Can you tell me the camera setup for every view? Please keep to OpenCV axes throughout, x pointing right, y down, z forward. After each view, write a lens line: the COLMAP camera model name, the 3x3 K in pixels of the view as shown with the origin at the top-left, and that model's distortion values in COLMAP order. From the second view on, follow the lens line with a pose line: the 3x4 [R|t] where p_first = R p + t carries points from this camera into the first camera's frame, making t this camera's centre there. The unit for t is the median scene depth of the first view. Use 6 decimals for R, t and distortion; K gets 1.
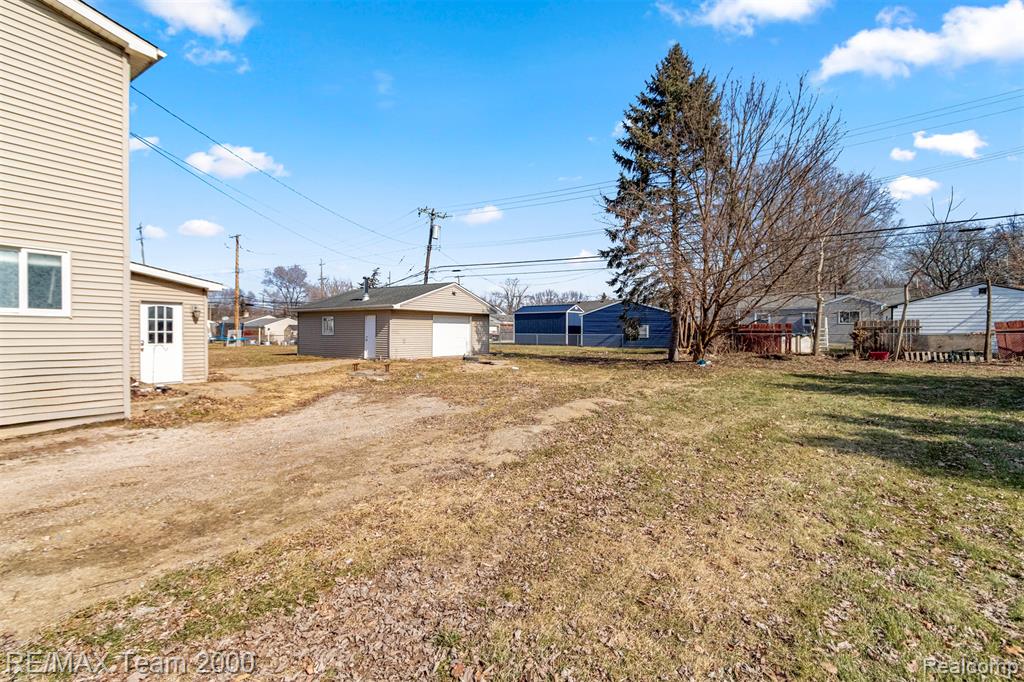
lens RADIAL K [[472.3, 0, 510.2], [0, 472.3, 342.1], [0, 0, 1]] dist [-0.000818, 0.000317]
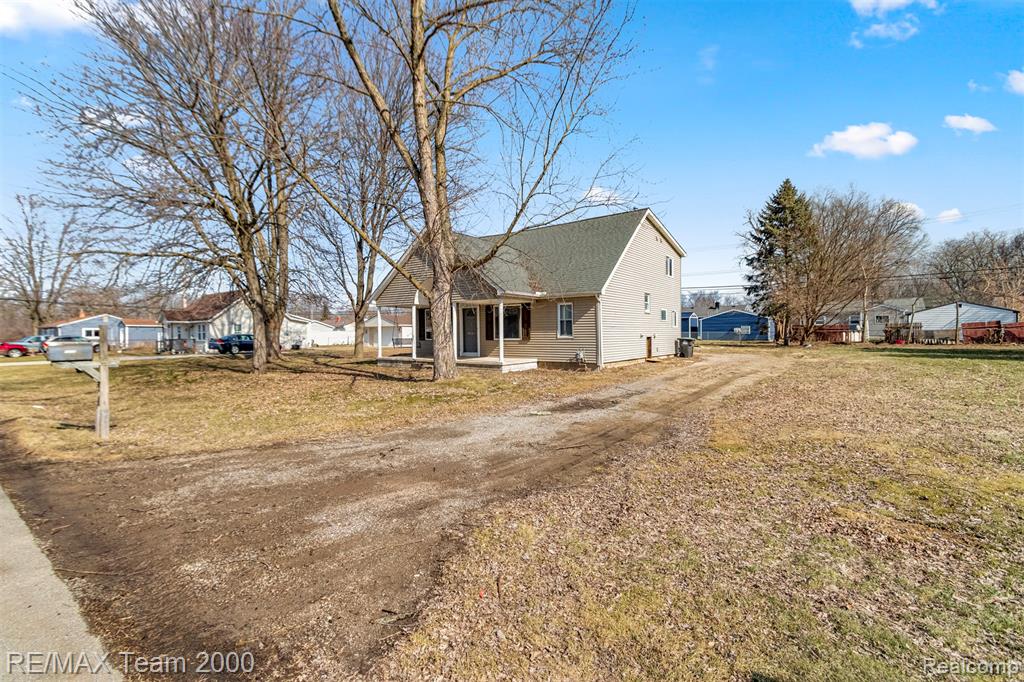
lens RADIAL K [[472.3, 0, 512.1], [0, 472.3, 340.8], [0, 0, 1]] dist [-0.000818, 0.000317]
pose [[0.999159, -0.009536, -0.039888, -0.636761], [0.009364, 0.999946, -0.004503, 0.018108], [0.039929, 0.004126, 0.999194, -0.874037]]
